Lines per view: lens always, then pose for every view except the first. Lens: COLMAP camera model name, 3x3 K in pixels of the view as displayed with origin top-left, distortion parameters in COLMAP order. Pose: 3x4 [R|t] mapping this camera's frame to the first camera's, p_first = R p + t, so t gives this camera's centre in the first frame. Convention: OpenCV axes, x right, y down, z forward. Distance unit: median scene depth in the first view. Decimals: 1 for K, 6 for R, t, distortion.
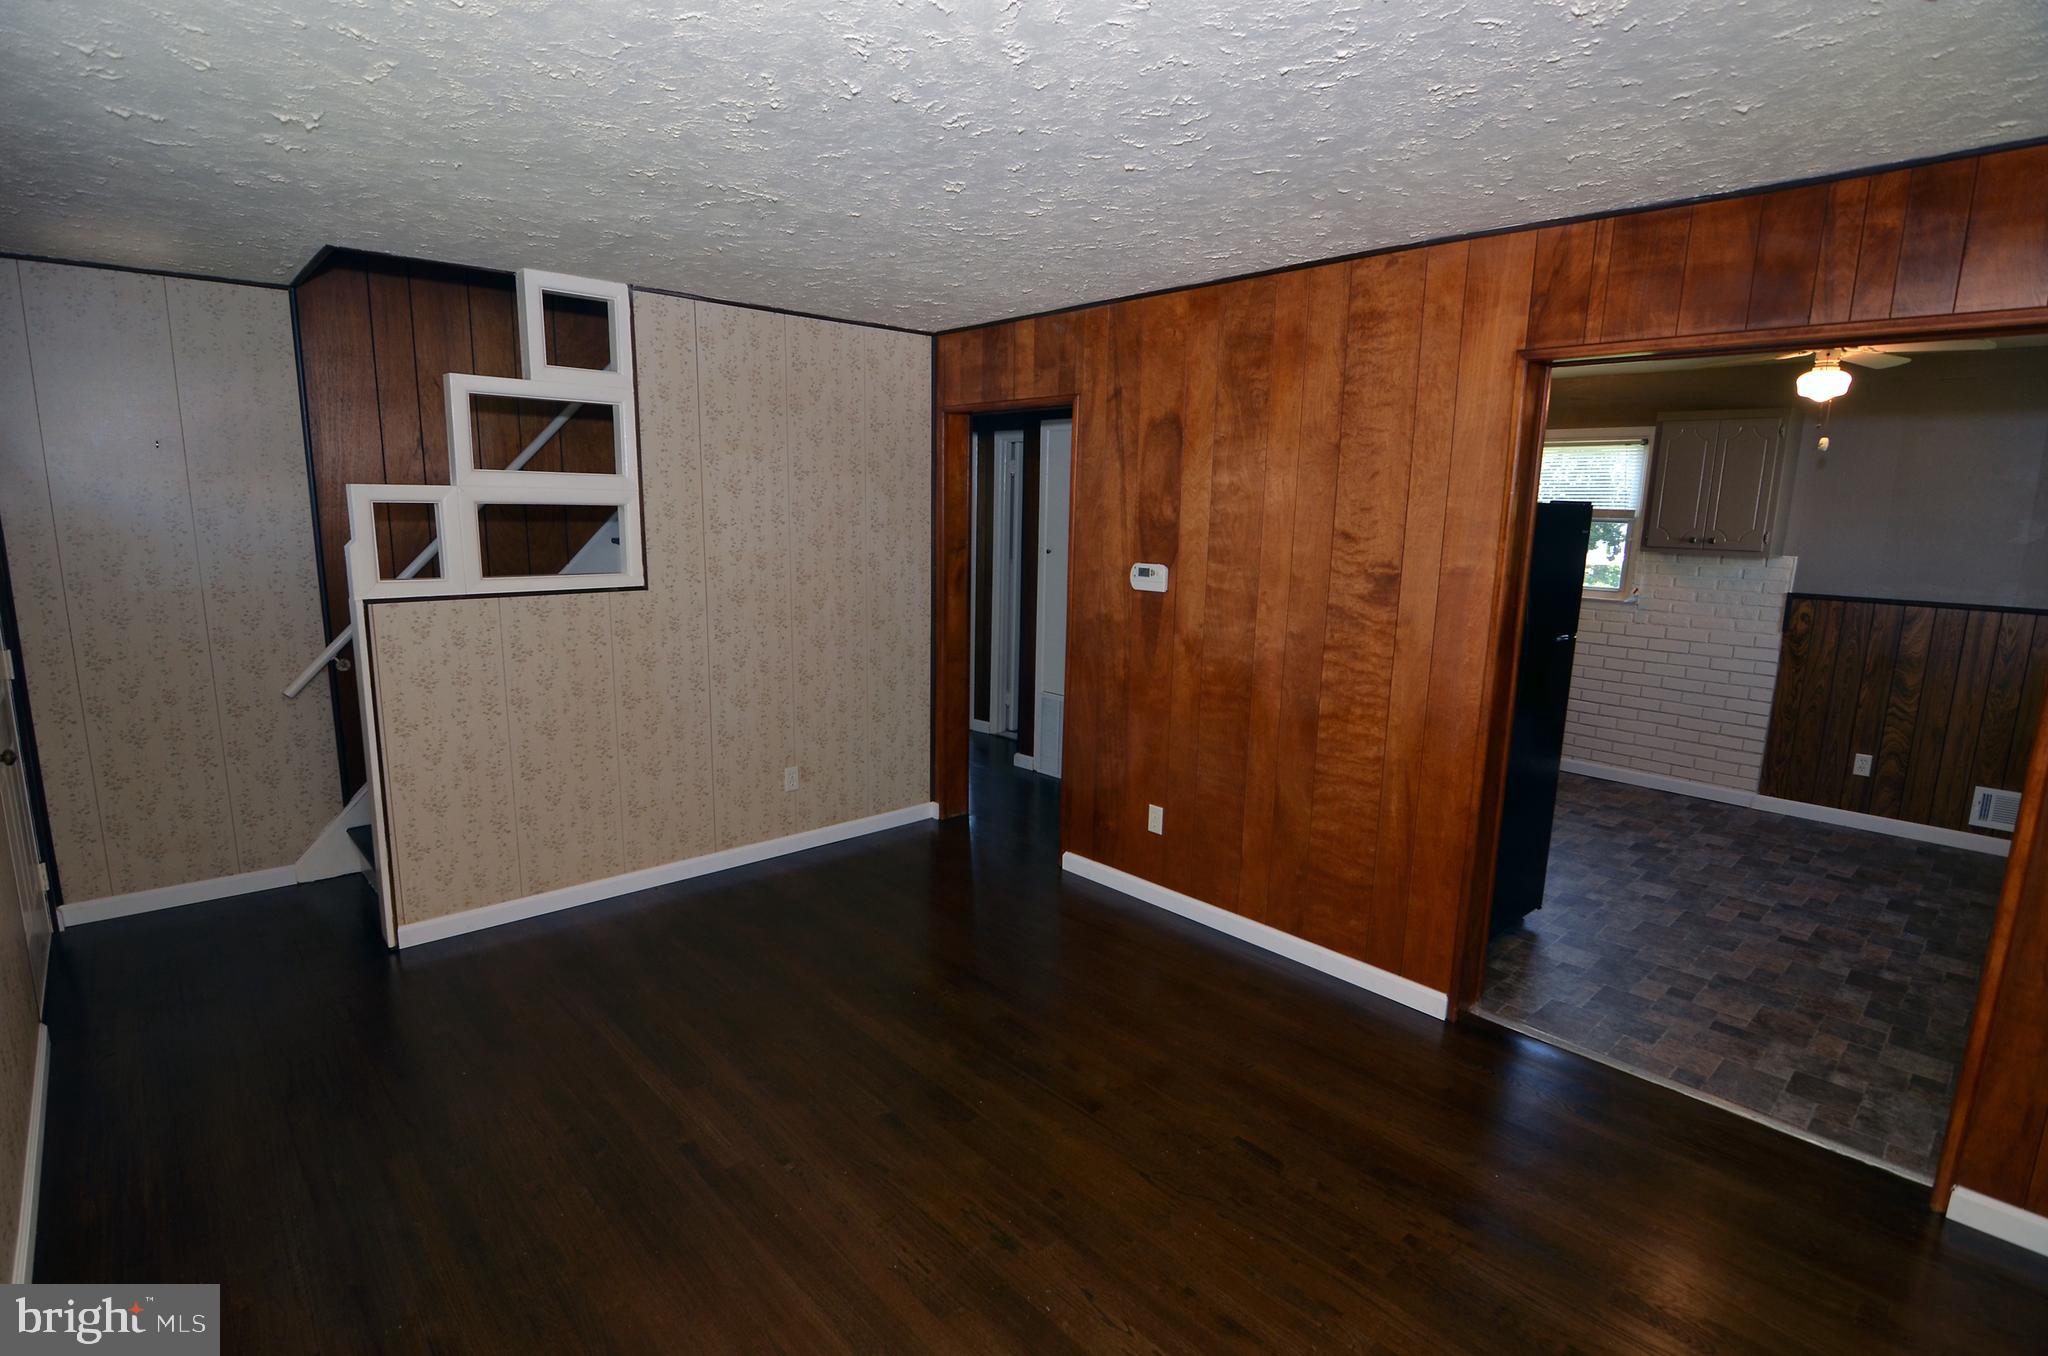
lens RADIAL K [[986.0, 0, 1009.9], [0, 986.0, 690.2], [0, 0, 1]] dist [-0.009821, -0.008969]
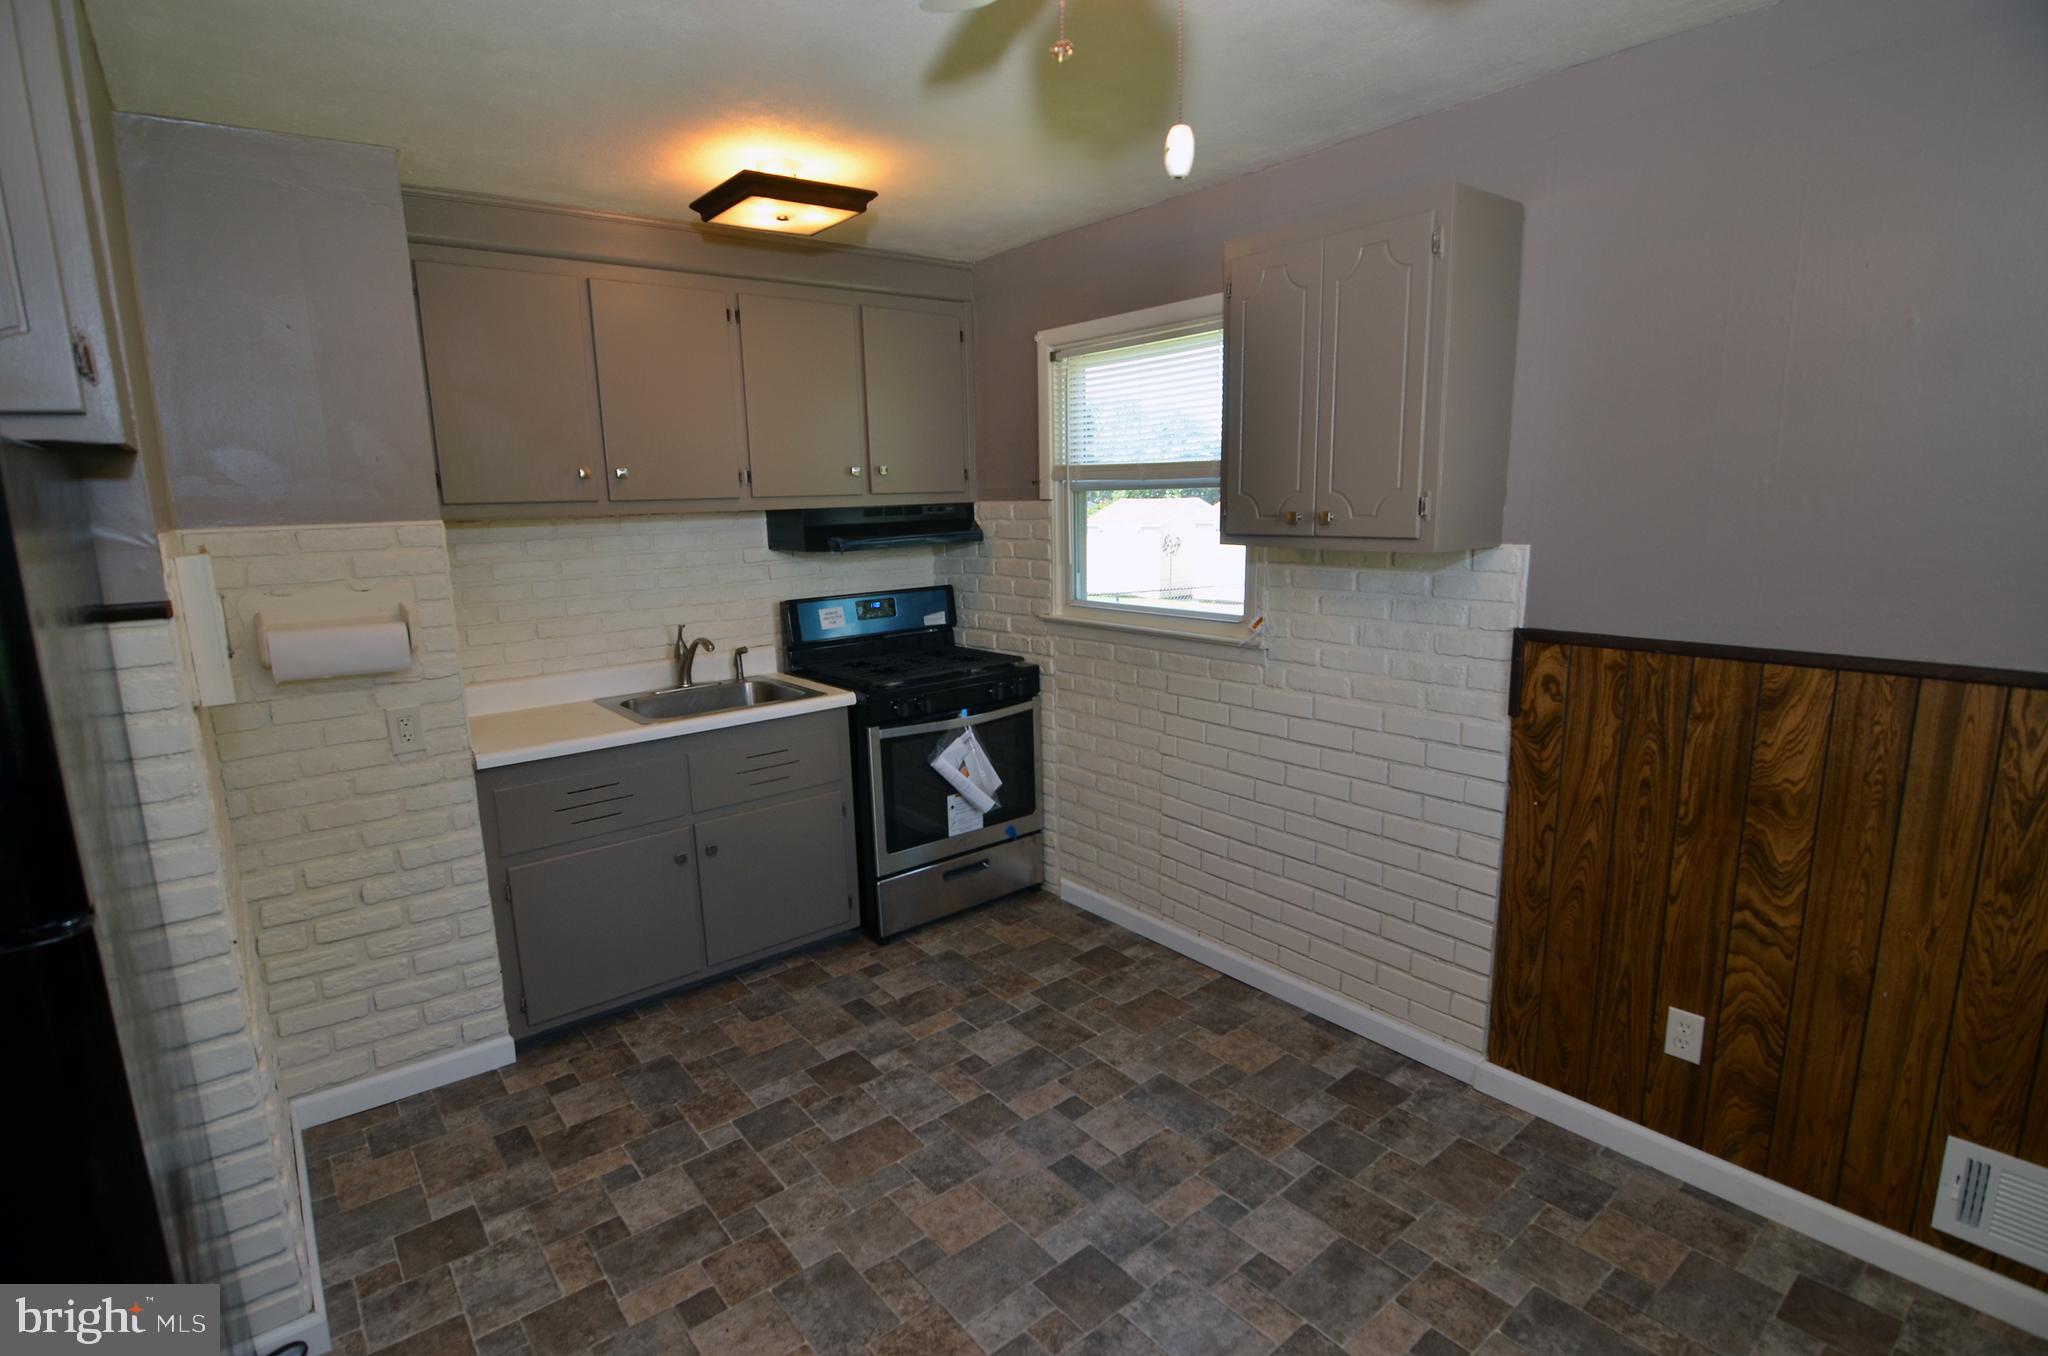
lens RADIAL K [[986.0, 0, 1009.9], [0, 986.0, 690.2], [0, 0, 1]] dist [-0.009821, -0.008969]
pose [[0.997019, -0.029629, -0.071235, 0.761640], [0.030325, 0.999502, 0.008714, -0.104654], [0.070941, -0.010849, 0.997421, 0.687073]]
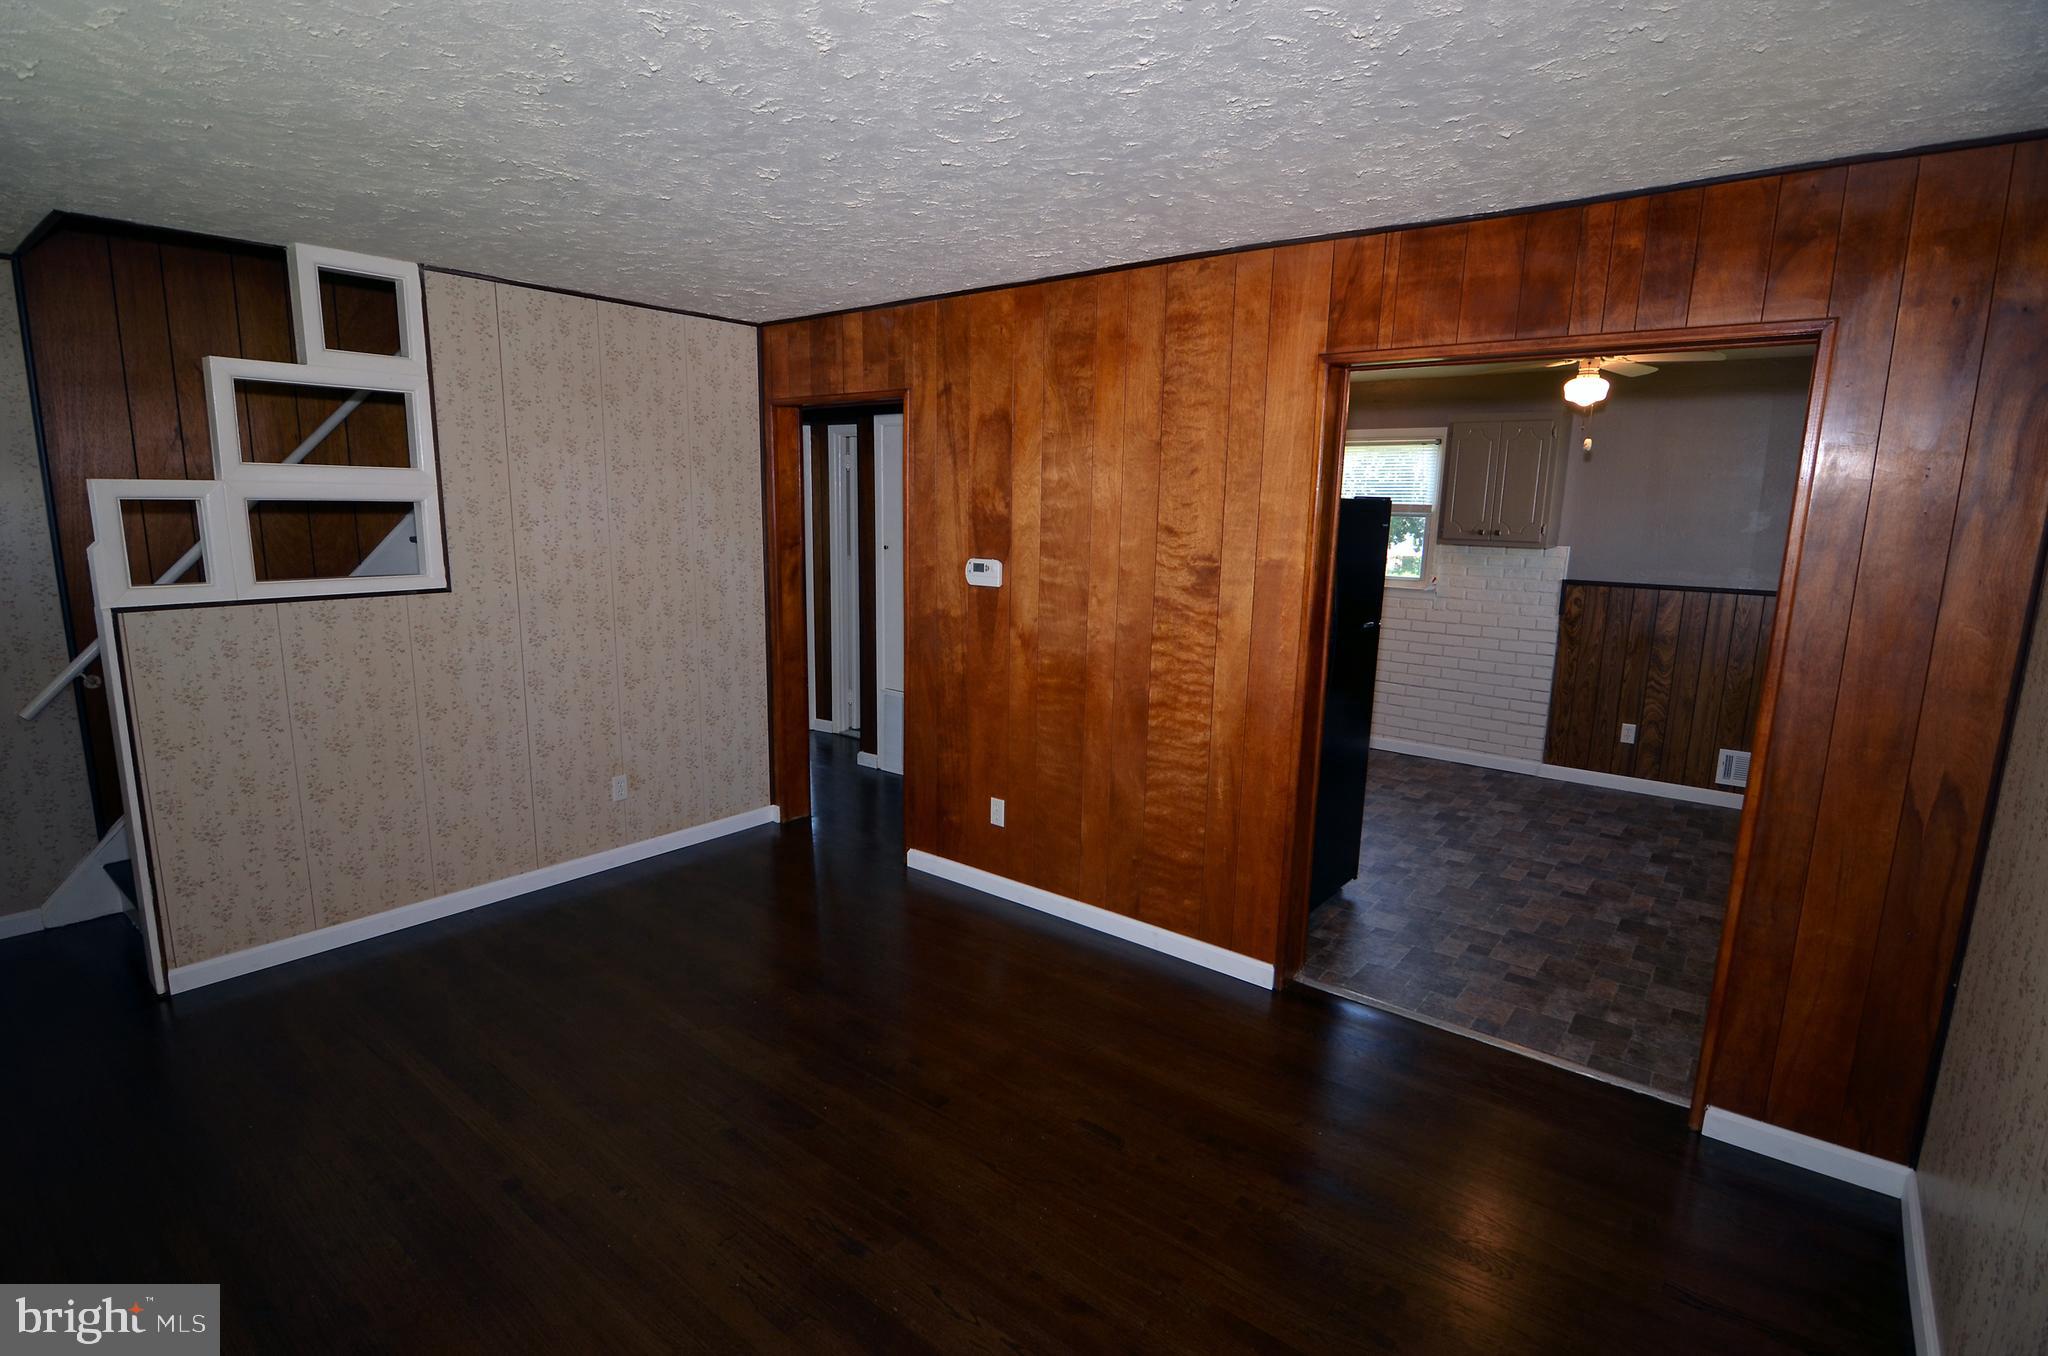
lens RADIAL K [[986.0, 0, 1009.9], [0, 986.0, 690.2], [0, 0, 1]] dist [-0.009821, -0.008969]
pose [[0.987903, -0.029202, 0.152300, 0.011152], [0.028566, 0.999572, 0.006363, 0.000092], [-0.152421, -0.001936, 0.988314, 0.000248]]
